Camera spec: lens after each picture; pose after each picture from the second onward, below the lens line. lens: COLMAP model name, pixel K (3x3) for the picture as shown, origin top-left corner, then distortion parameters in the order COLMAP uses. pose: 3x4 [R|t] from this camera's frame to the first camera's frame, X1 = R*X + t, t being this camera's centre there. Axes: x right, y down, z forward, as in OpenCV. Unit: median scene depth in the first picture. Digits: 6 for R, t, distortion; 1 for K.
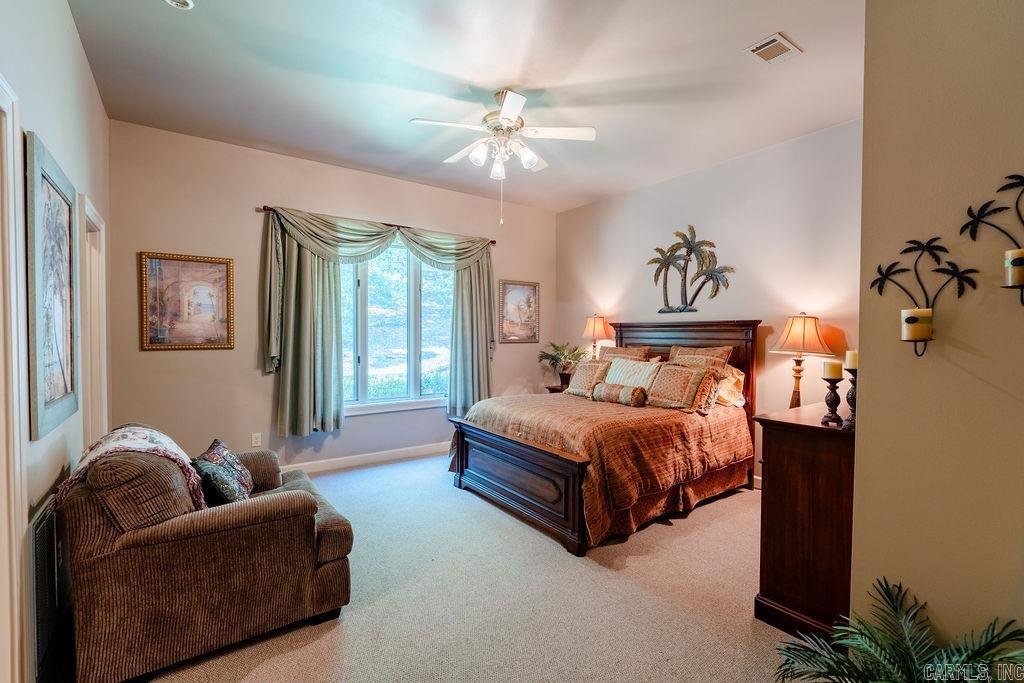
lens RADIAL K [[460.5, 0, 512.7], [0, 460.5, 343.4], [0, 0, 1]] dist [-0.013228, 0.006616]
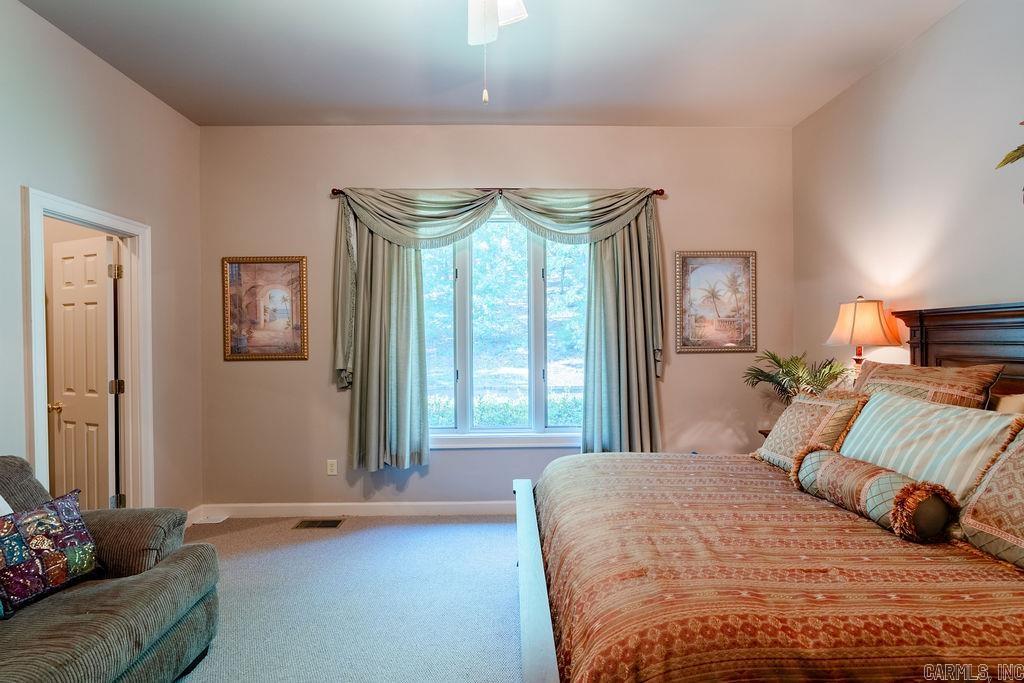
lens RADIAL K [[460.5, 0, 512.7], [0, 460.5, 343.4], [0, 0, 1]] dist [-0.013228, 0.006616]
pose [[0.817476, -0.007898, -0.575908, 0.185543], [-0.000540, 0.999895, -0.014479, -0.005547], [0.575962, 0.012147, 0.817386, 0.451076]]
